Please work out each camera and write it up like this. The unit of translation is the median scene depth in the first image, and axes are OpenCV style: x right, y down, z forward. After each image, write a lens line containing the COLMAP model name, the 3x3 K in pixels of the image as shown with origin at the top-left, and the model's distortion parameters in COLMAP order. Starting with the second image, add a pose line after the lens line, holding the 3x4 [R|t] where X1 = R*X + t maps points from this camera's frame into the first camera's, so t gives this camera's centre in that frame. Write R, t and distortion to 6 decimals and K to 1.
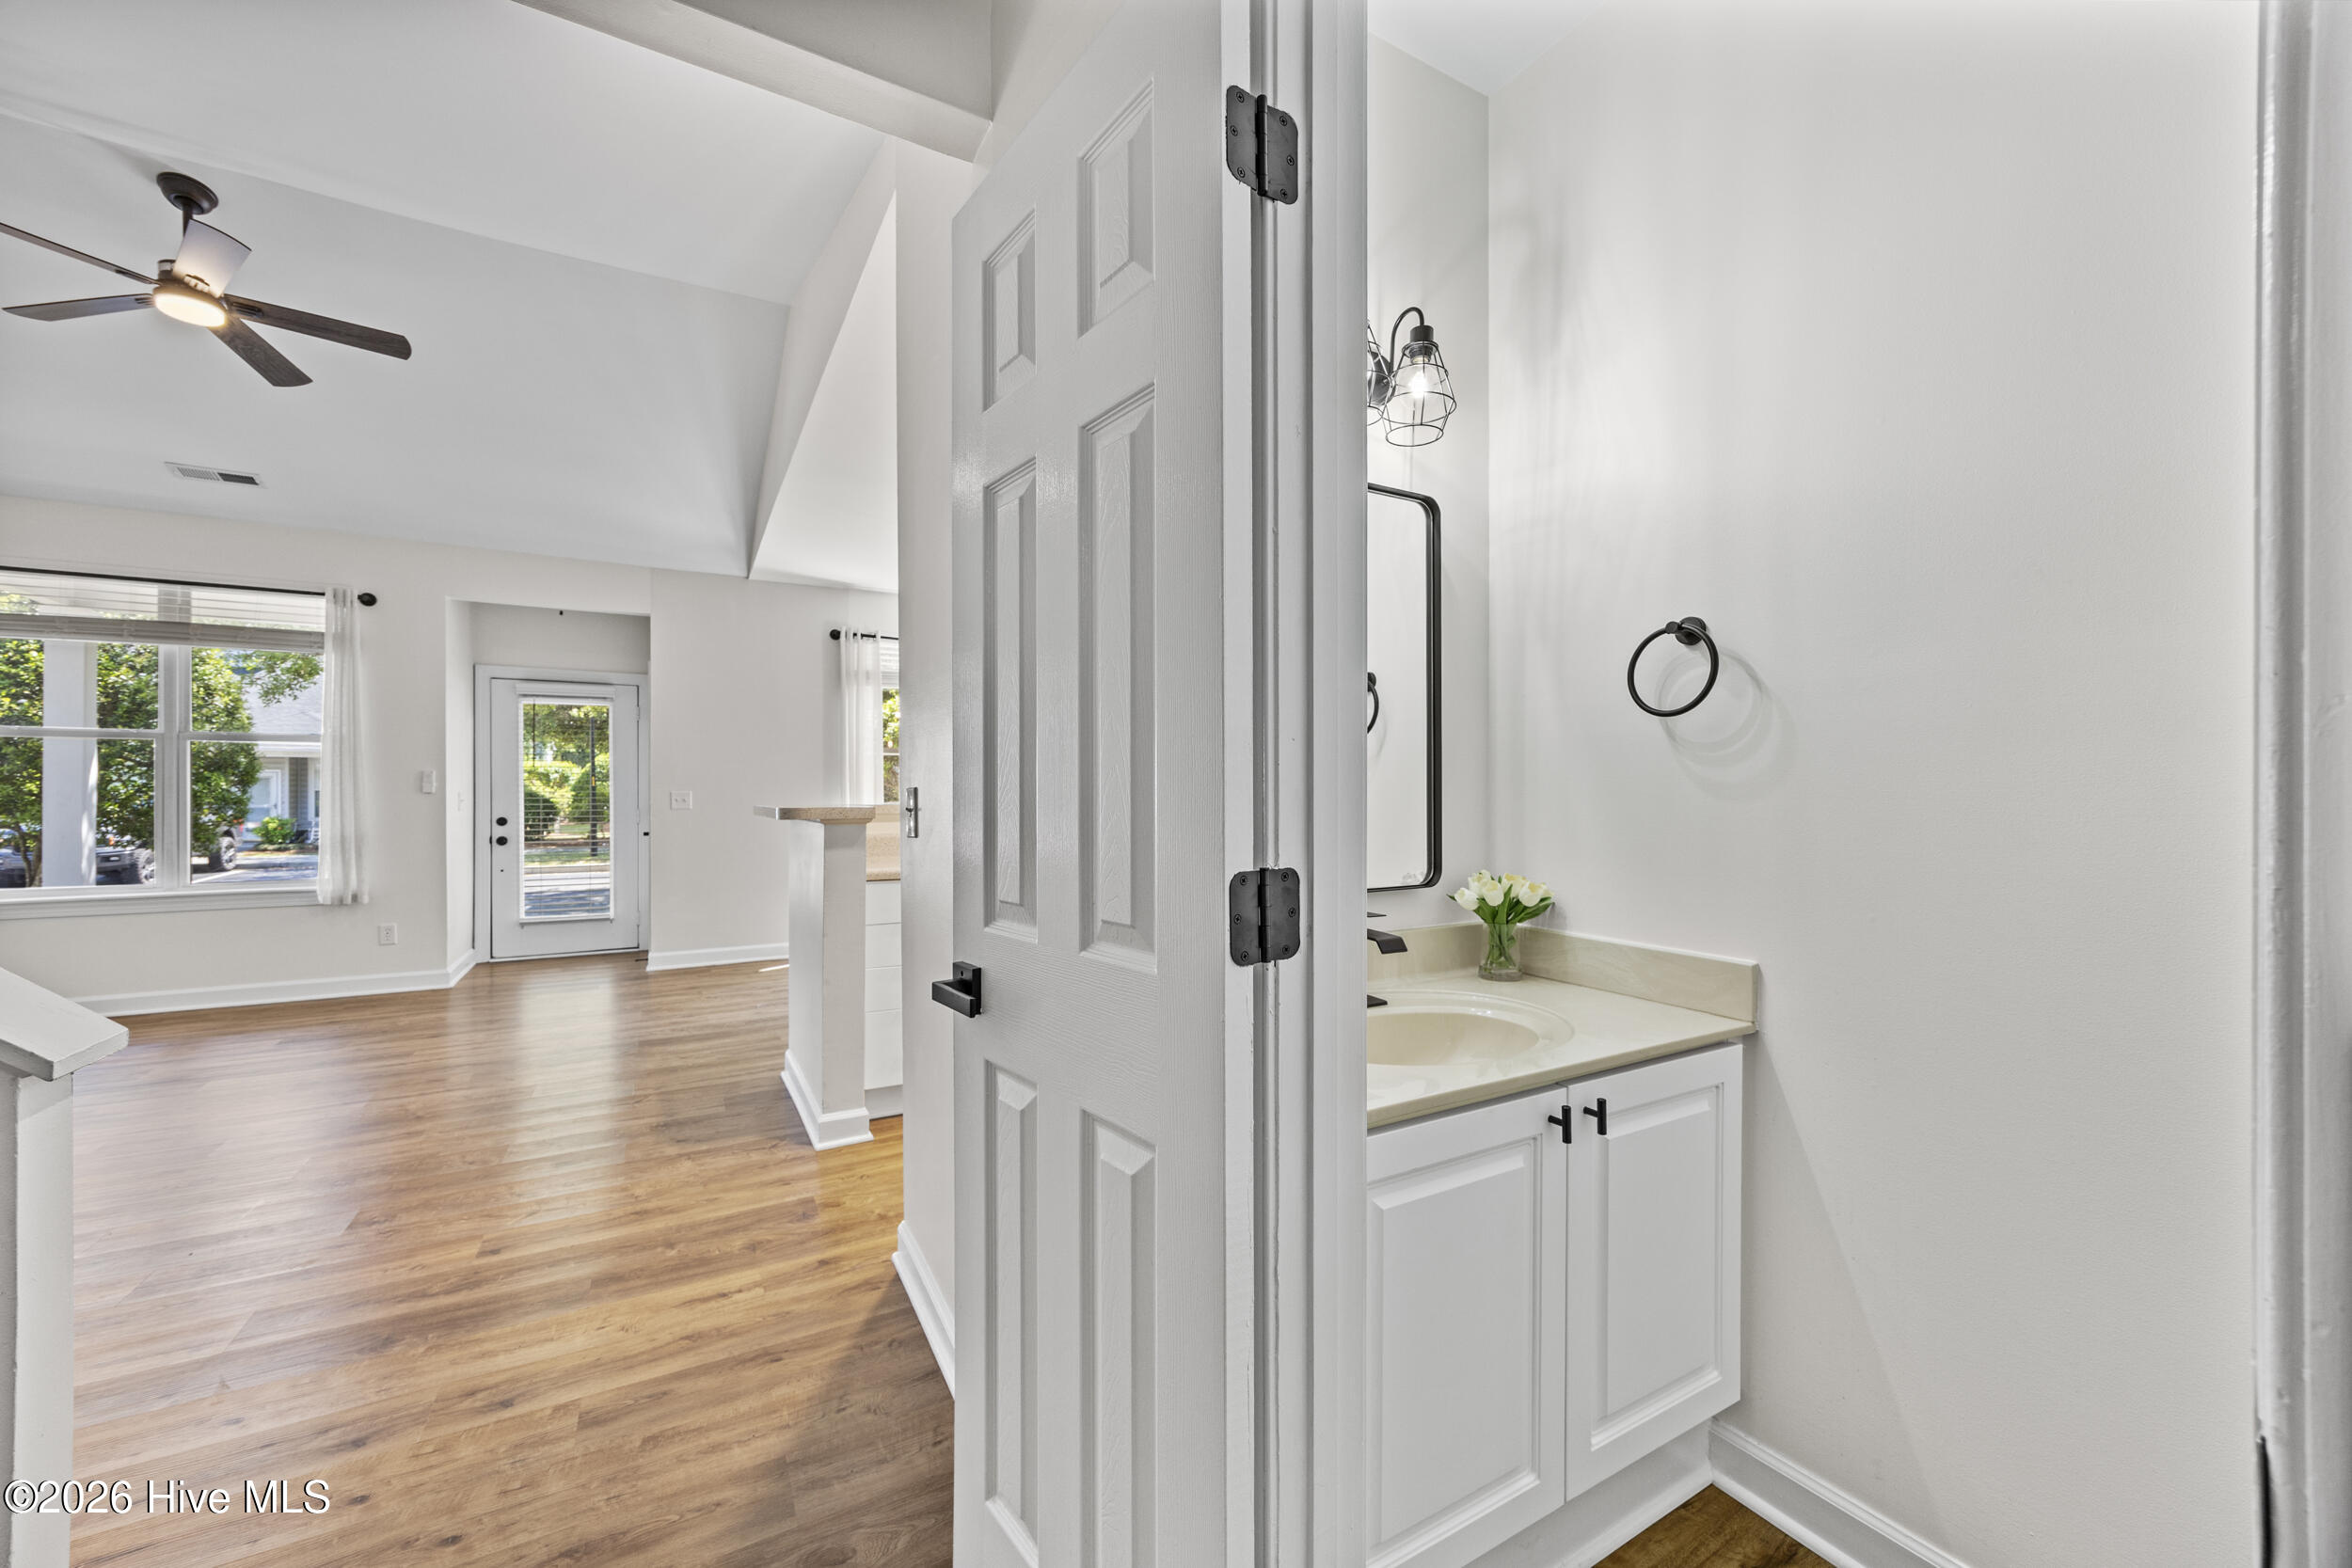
lens RADIAL K [[900.9, 0, 1166.9], [0, 900.9, 789.1], [0, 0, 1]] dist [-0.000032, 0.000164]
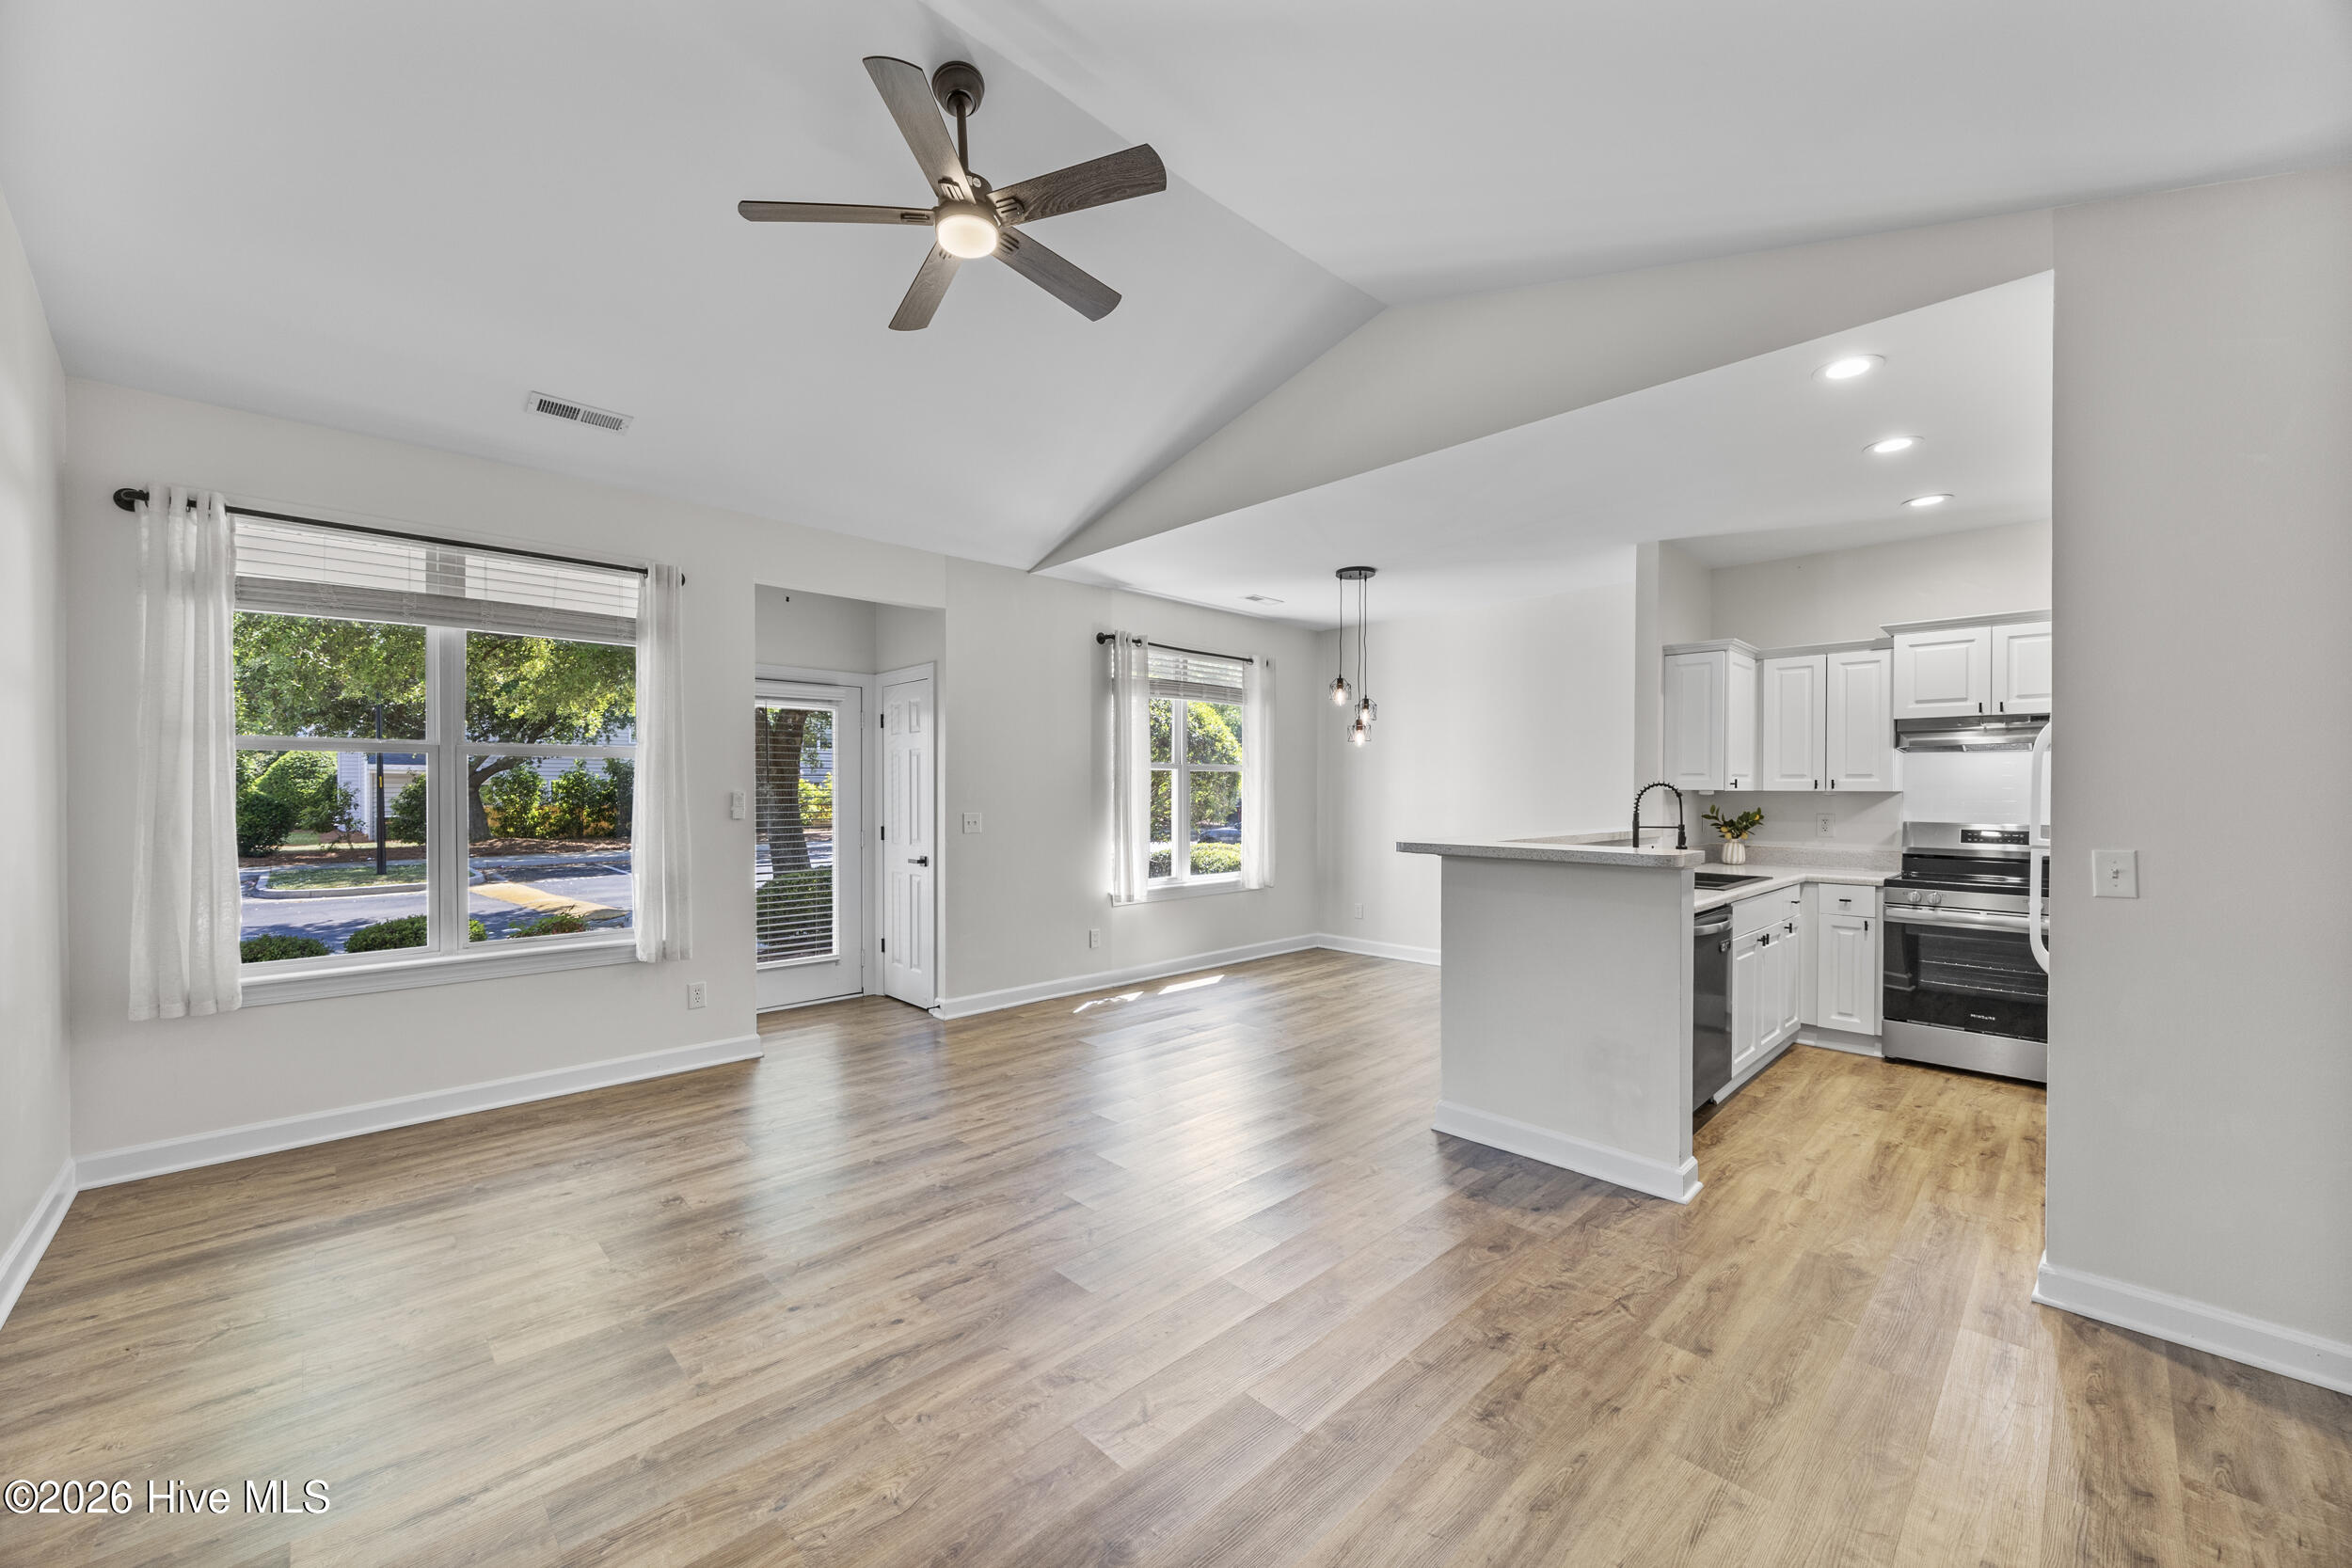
lens RADIAL K [[919.5, 0, 1162.7], [0, 919.5, 793.6], [0, 0, 1]] dist [-0.001487, -0.000254]
pose [[0.969143, 0.002780, 0.246484, -0.662441], [-0.004667, 0.999964, 0.007069, -0.026524], [-0.246456, -0.008002, 0.969121, 0.100173]]
